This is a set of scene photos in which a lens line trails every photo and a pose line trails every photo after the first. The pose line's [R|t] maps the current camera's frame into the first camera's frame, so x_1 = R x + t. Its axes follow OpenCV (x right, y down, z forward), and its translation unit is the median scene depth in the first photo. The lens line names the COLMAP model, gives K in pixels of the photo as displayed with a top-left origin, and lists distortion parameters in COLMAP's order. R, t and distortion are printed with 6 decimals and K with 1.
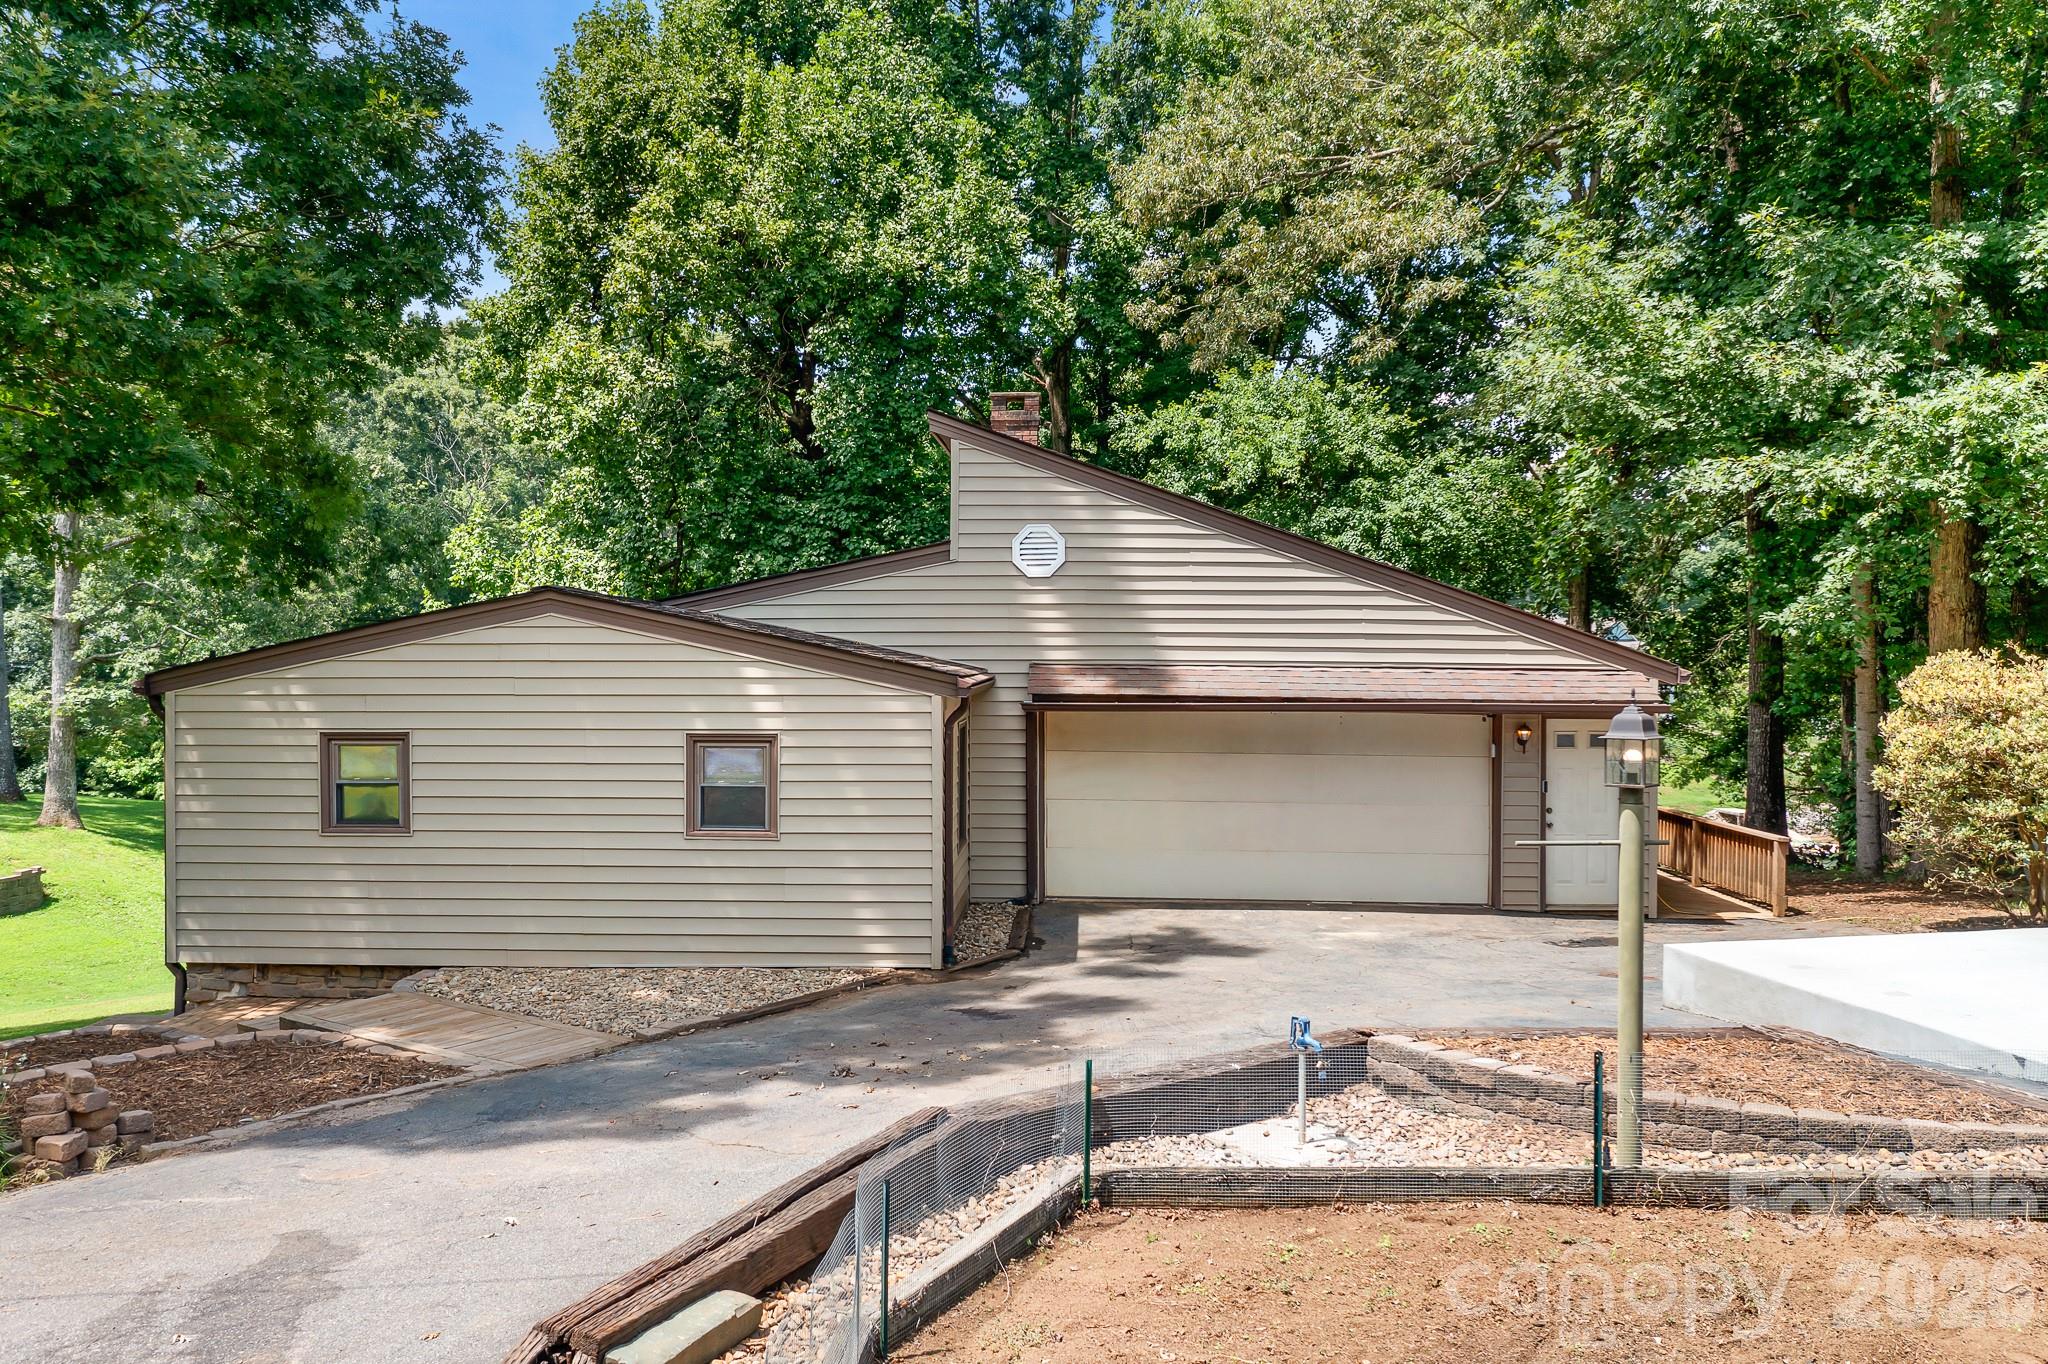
lens RADIAL K [[1599.4, 0, 1024.0], [0, 1599.4, 682.0], [0, 0, 1]] dist [-0.011584, 0.002110]
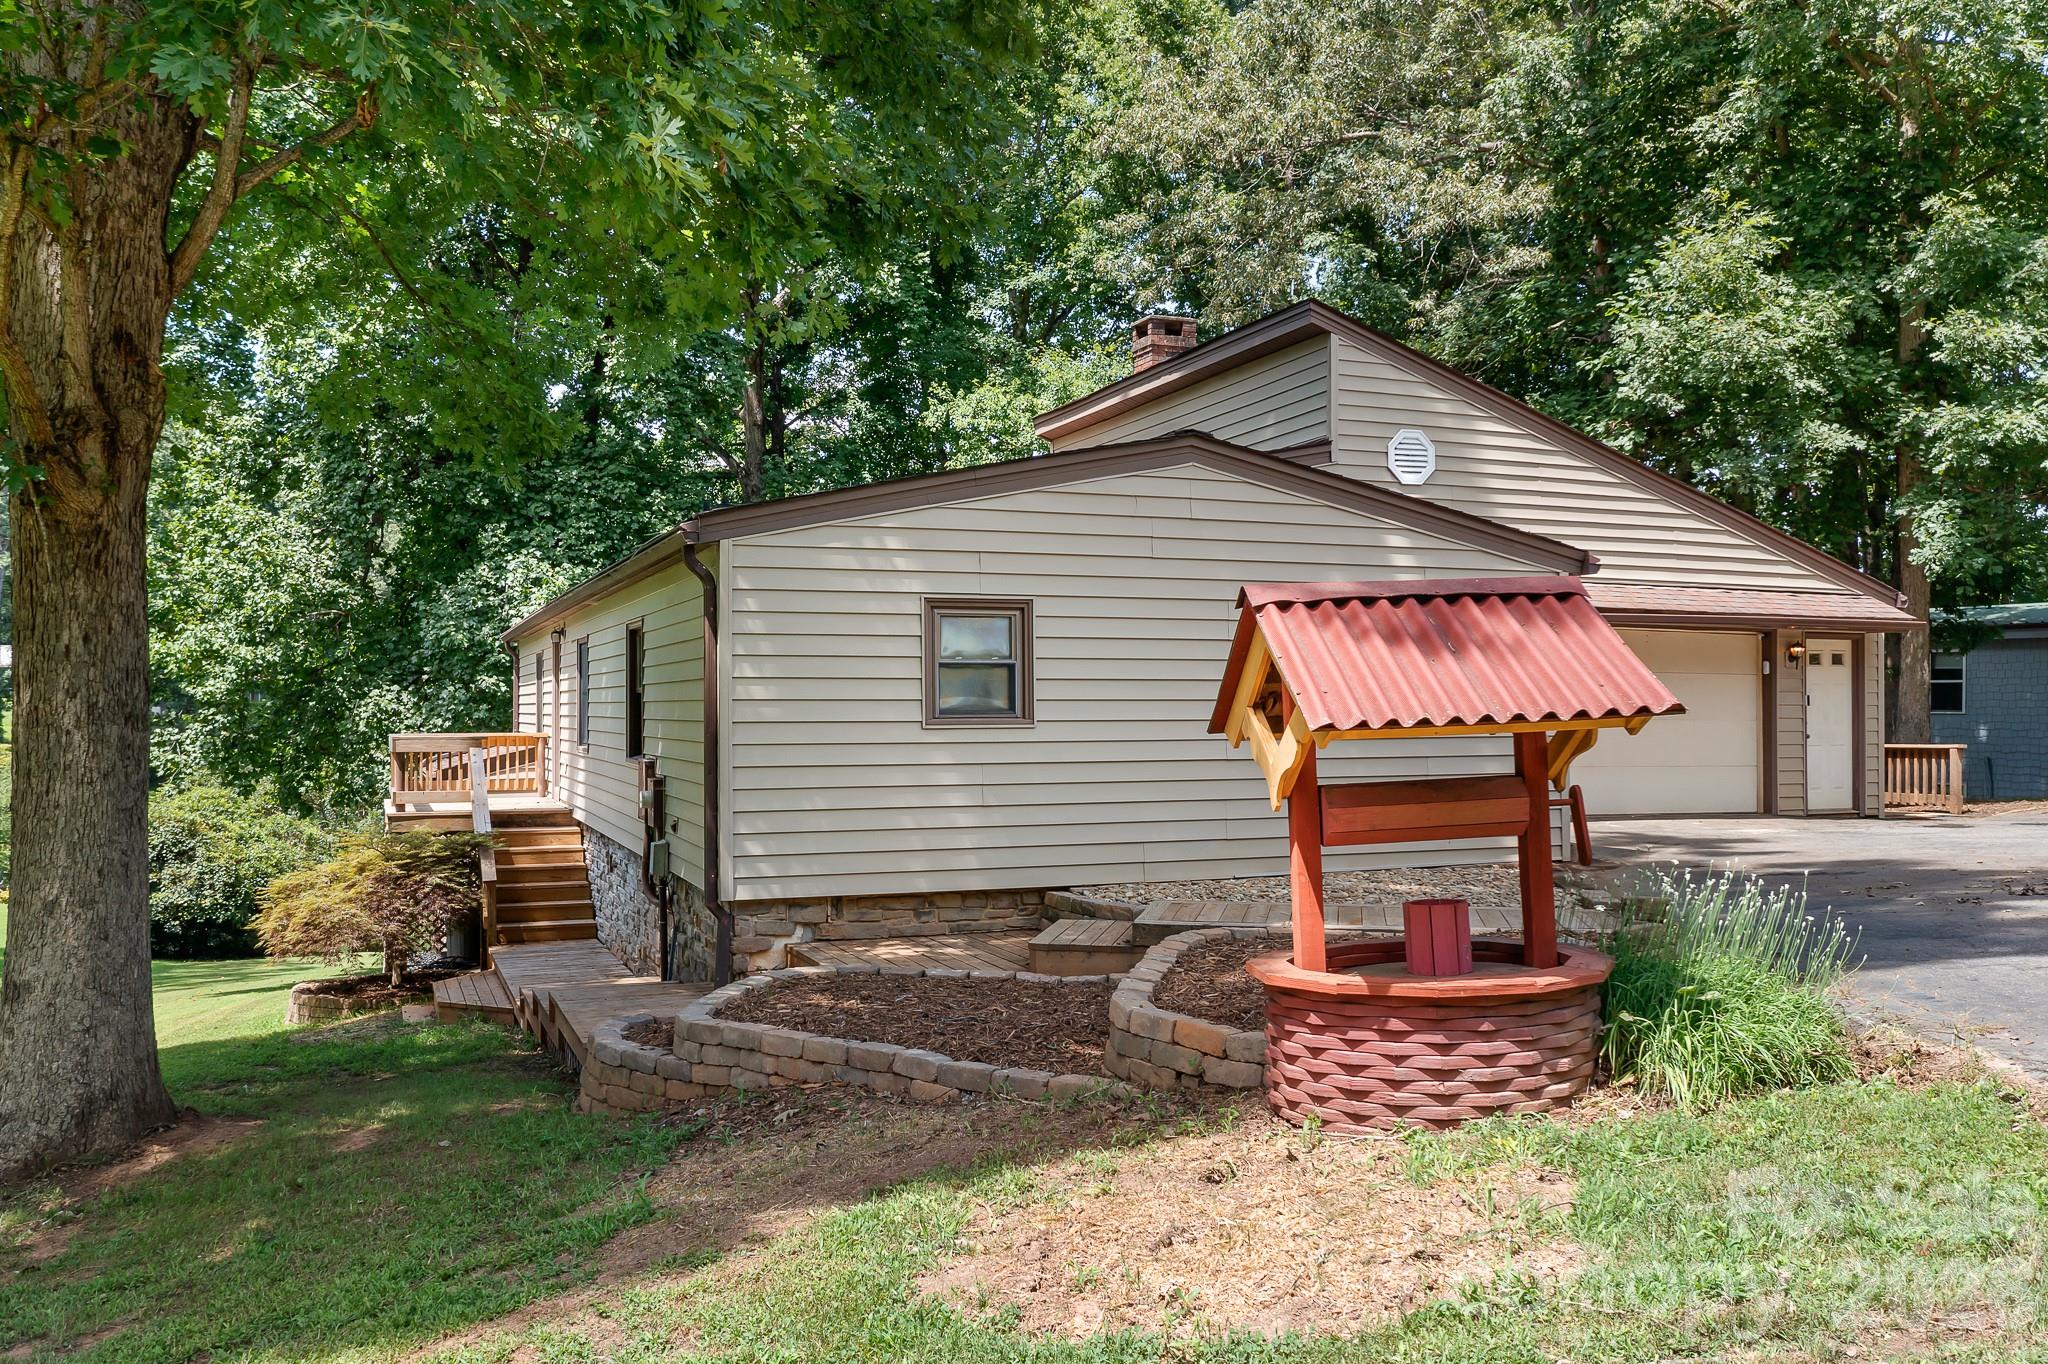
lens RADIAL K [[1617.0, 0, 1054.4], [0, 1617.0, 718.1], [0, 0, 1]] dist [-0.001250, 0.001728]
pose [[0.913860, -0.004908, 0.405999, -0.588317], [0.009636, 0.999907, -0.009601, 0.082909], [-0.405914, 0.012686, 0.913823, 0.201416]]
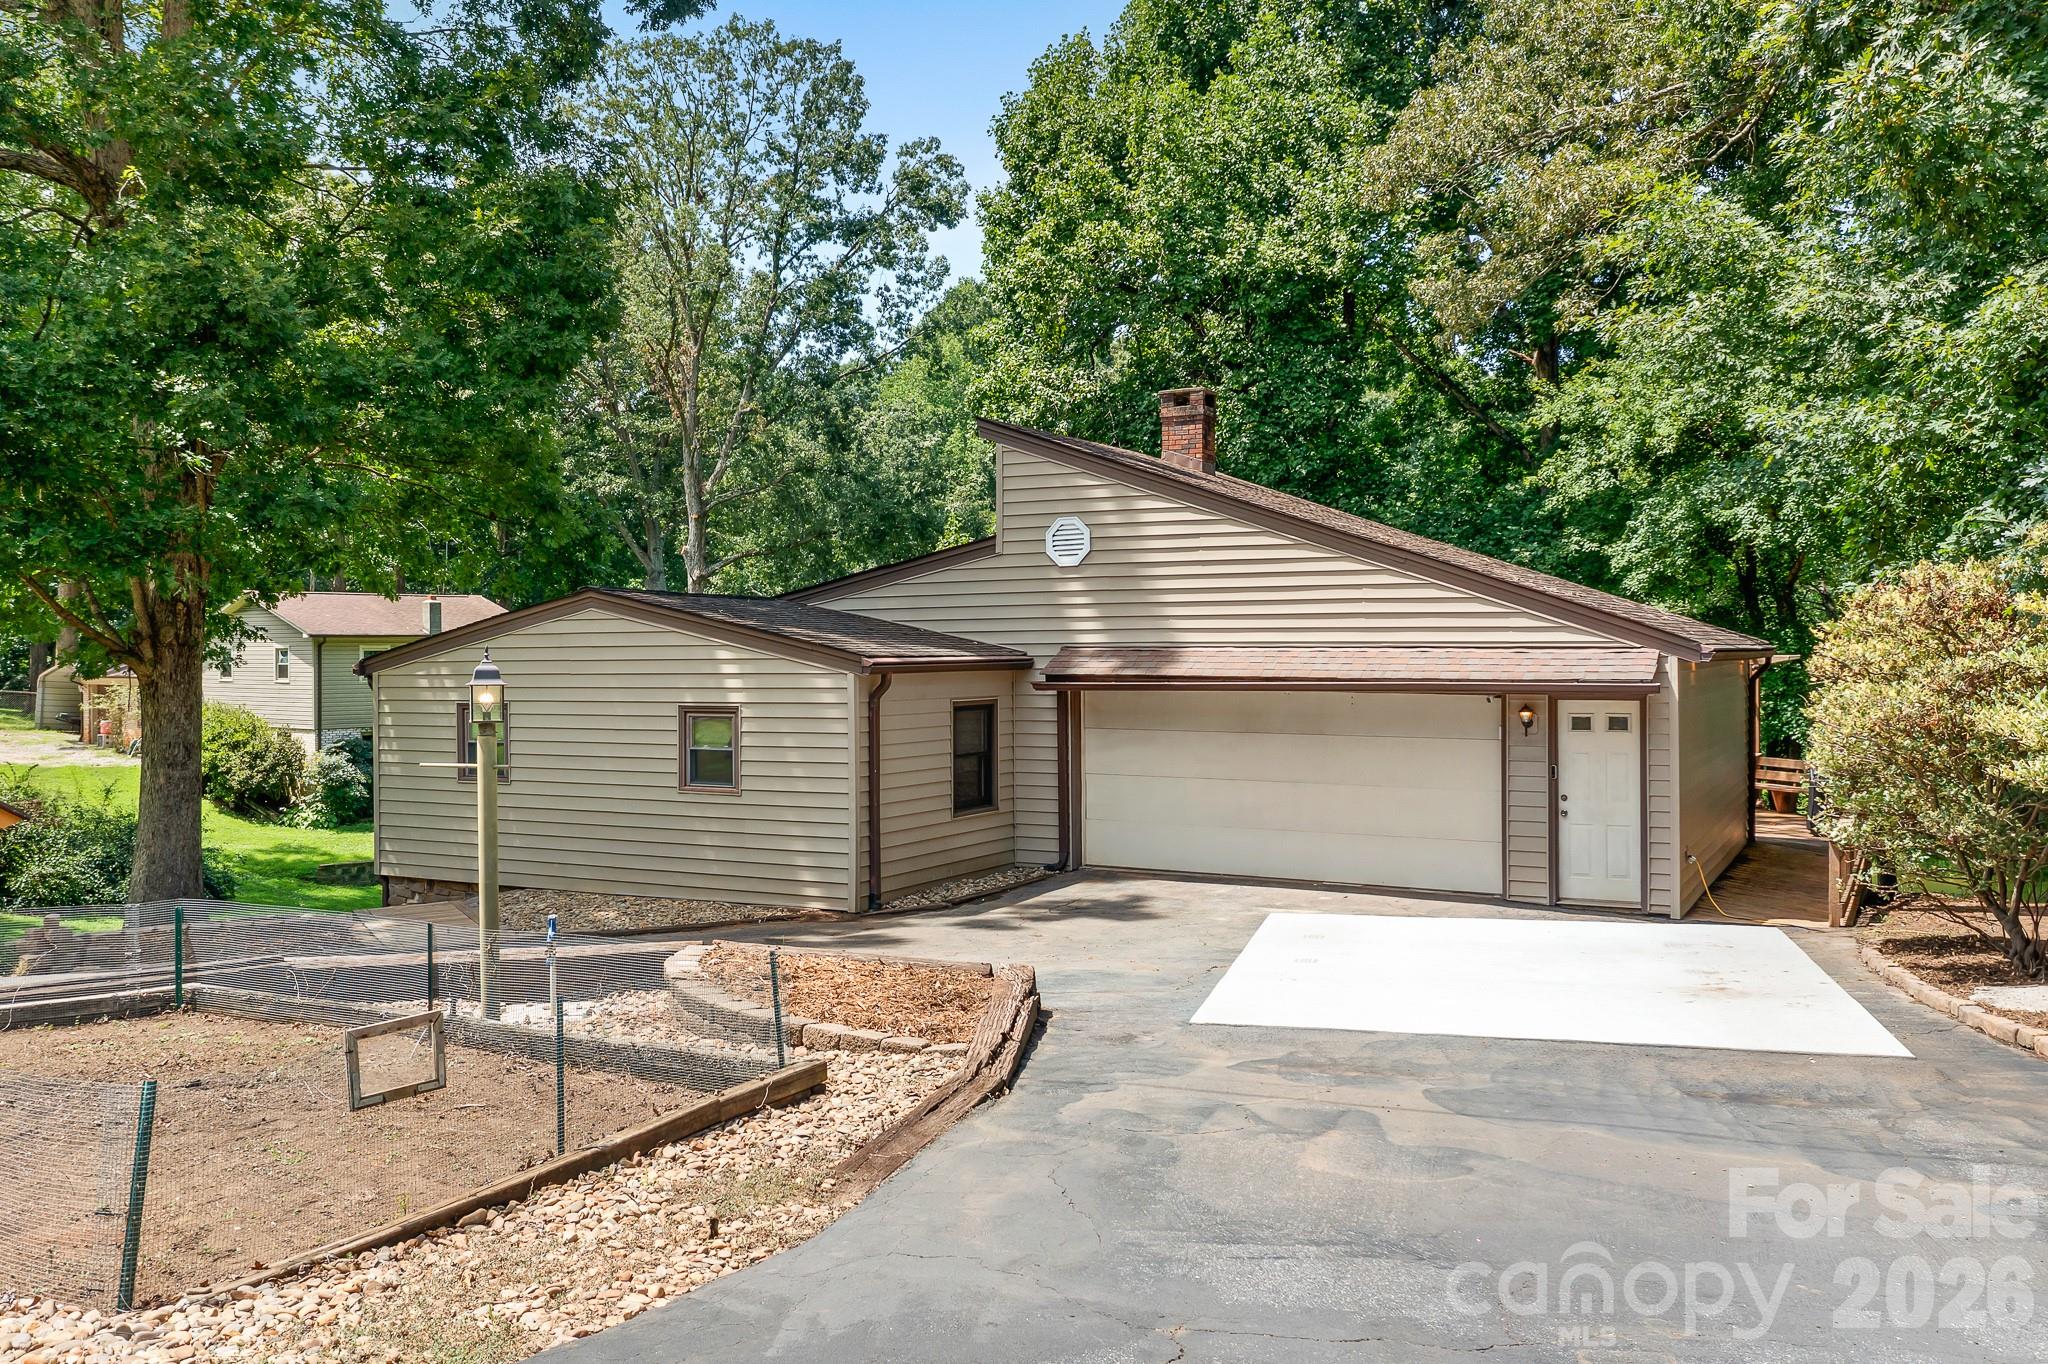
lens RADIAL K [[1599.4, 0, 1024.0], [0, 1599.4, 682.0], [0, 0, 1]] dist [-0.011584, 0.002110]
pose [[0.904629, -0.000294, -0.426199, 0.444477], [0.001677, 0.999994, 0.002870, 0.009257], [0.426196, -0.003311, 0.904625, 0.013742]]
